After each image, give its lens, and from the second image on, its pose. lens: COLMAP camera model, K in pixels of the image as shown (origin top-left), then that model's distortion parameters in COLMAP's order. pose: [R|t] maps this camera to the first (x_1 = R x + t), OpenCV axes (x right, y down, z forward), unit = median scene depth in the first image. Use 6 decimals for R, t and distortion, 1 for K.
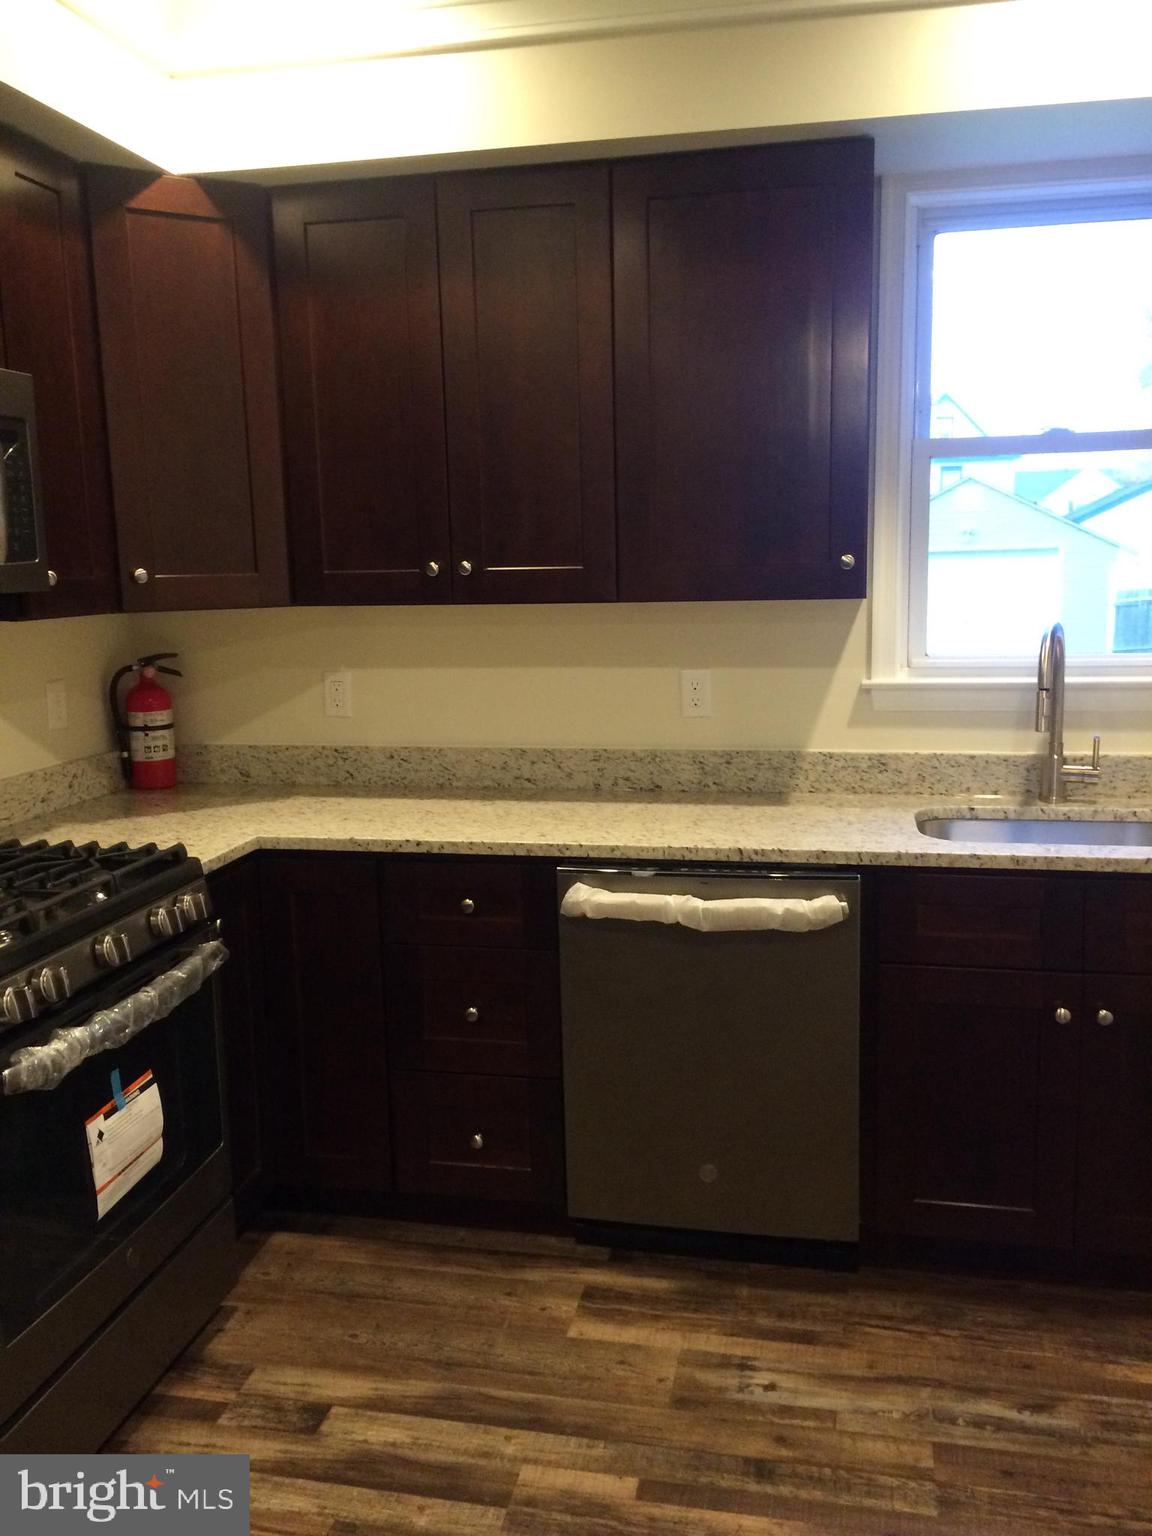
lens RADIAL K [[1305.0, 0, 576.0], [0, 1305.0, 768.0], [0, 0, 1]] dist [0.102001, -0.149672]
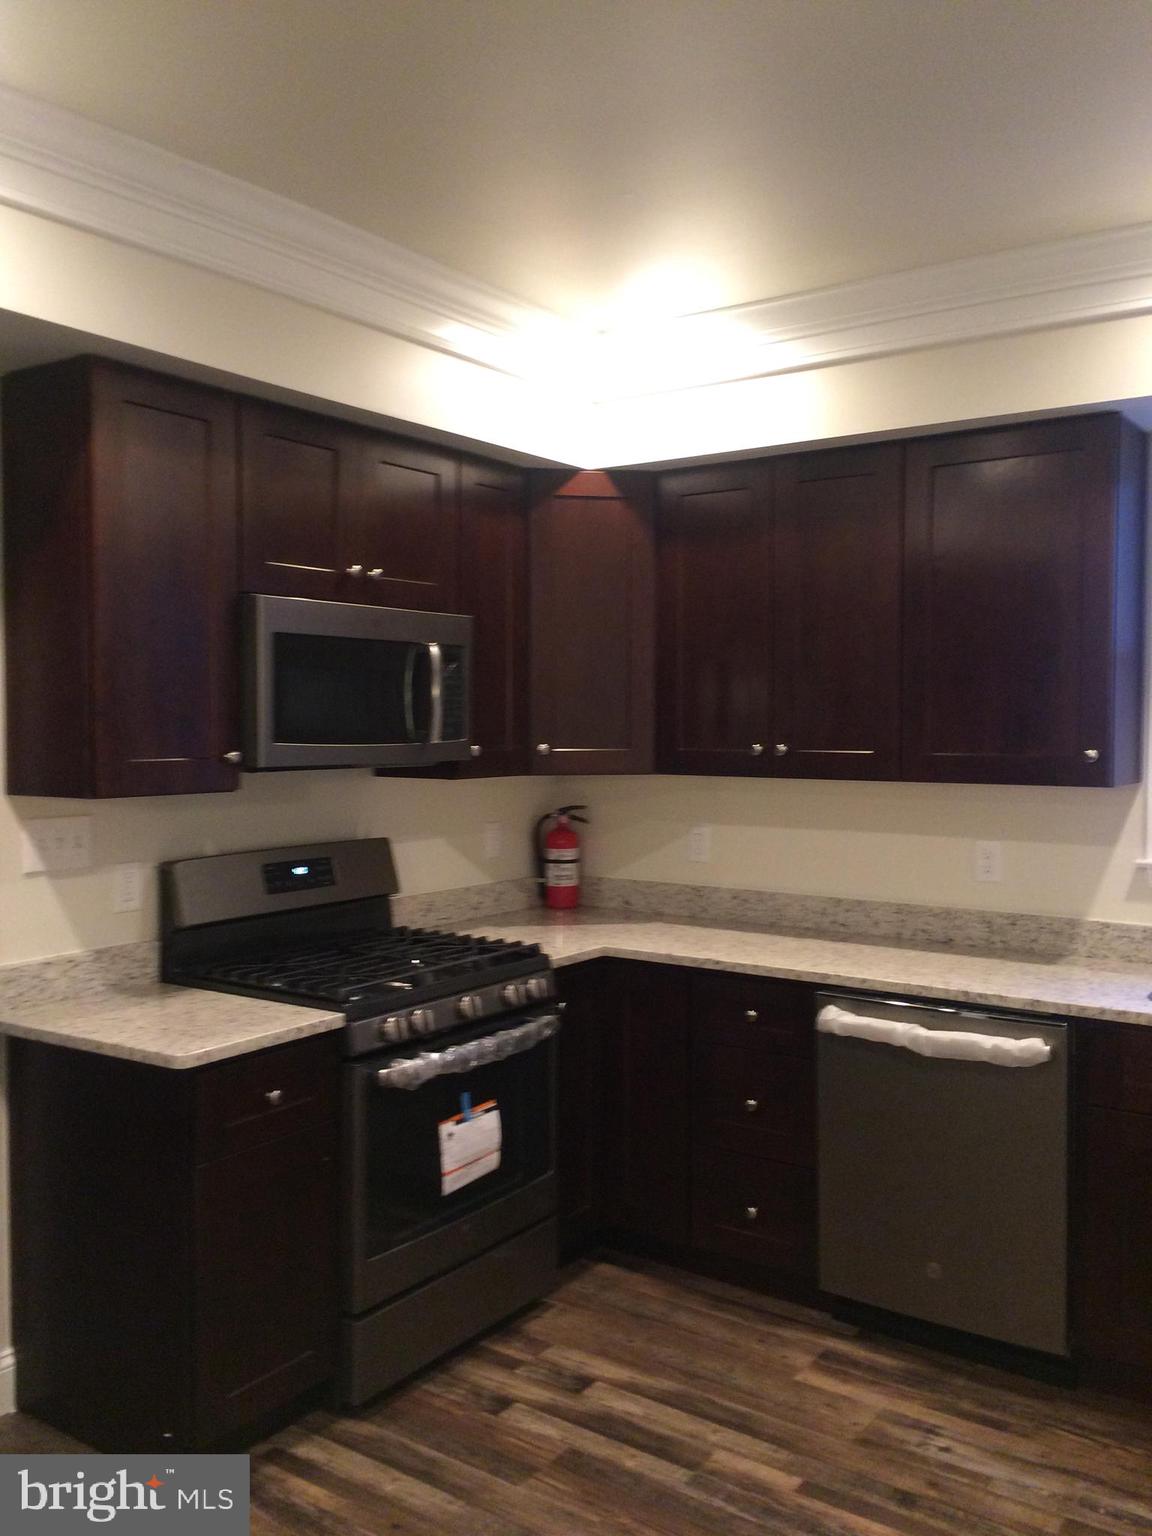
lens RADIAL K [[1313.5, 0, 601.9], [0, 1313.5, 767.4], [0, 0, 1]] dist [0.085986, -0.106371]
pose [[0.924474, 0.036989, -0.379447, 0.274300], [-0.082010, 0.991277, -0.103176, 0.011392], [0.372320, 0.126502, 0.919443, -0.267429]]
